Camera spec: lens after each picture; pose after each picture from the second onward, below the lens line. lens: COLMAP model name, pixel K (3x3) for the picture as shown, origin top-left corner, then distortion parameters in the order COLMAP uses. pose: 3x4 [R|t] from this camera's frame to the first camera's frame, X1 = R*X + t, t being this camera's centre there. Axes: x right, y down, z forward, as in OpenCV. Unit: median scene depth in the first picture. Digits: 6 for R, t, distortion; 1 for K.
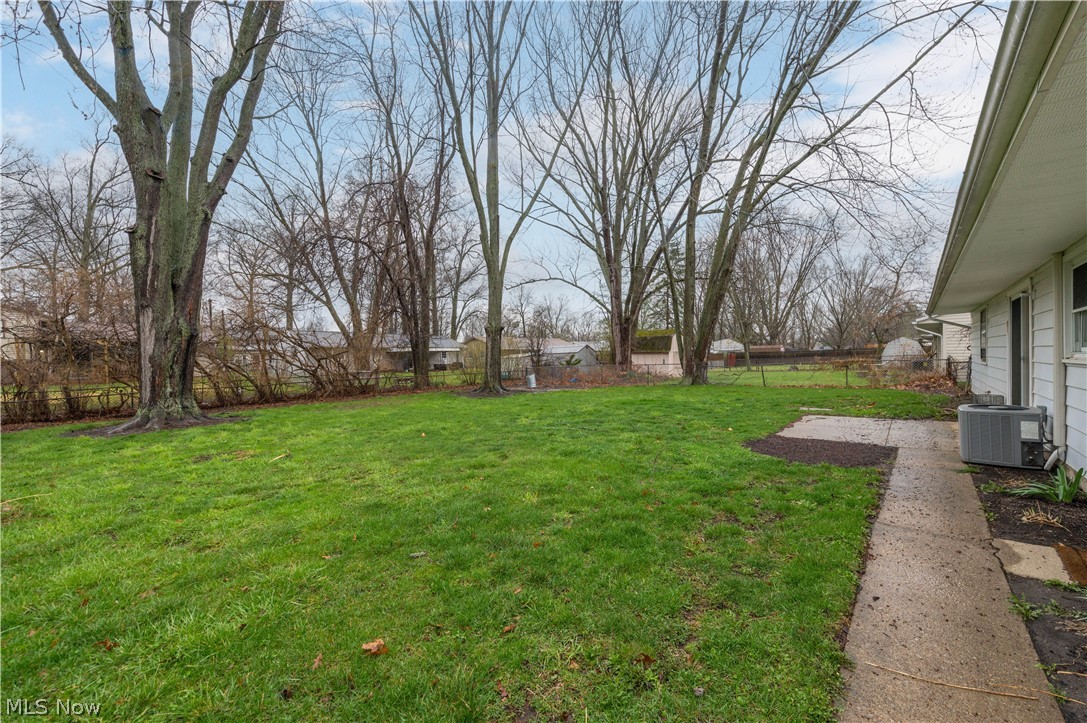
lens RADIAL K [[426.7, 0, 556.9], [0, 426.7, 361.6], [0, 0, 1]] dist [0.002975, -0.000309]
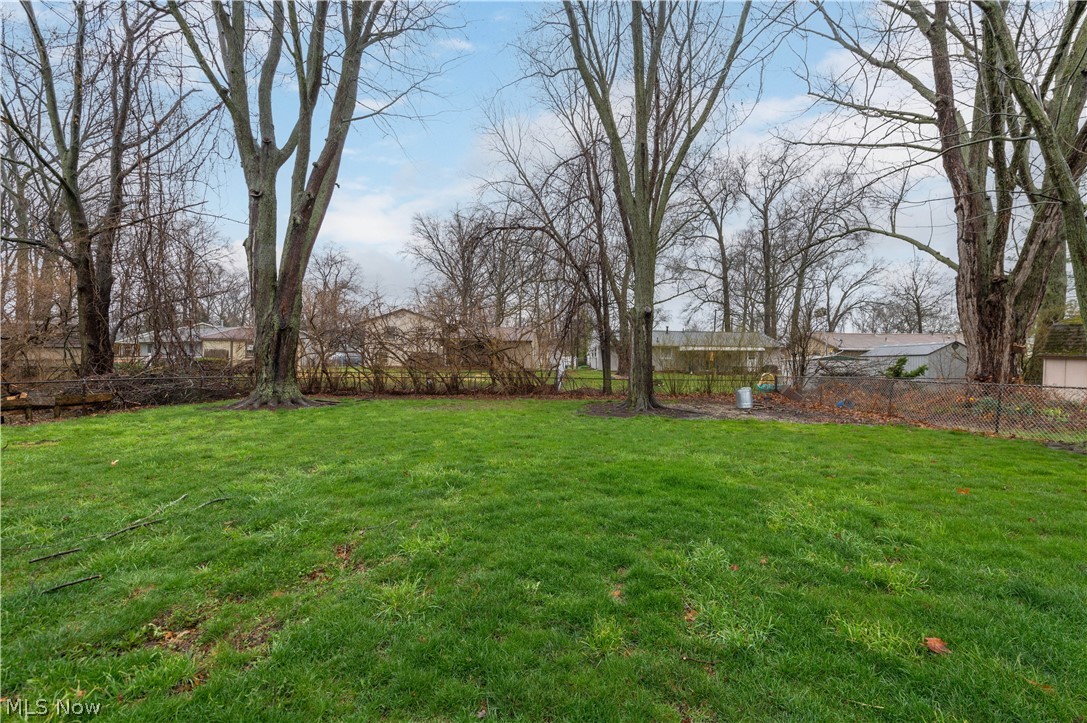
lens RADIAL K [[426.7, 0, 556.9], [0, 426.7, 361.6], [0, 0, 1]] dist [0.002975, -0.000309]
pose [[0.653277, 0.030717, -0.756495, 0.274234], [-0.031863, 0.999407, 0.013065, -0.007544], [0.756448, 0.015569, 0.653868, 0.455851]]
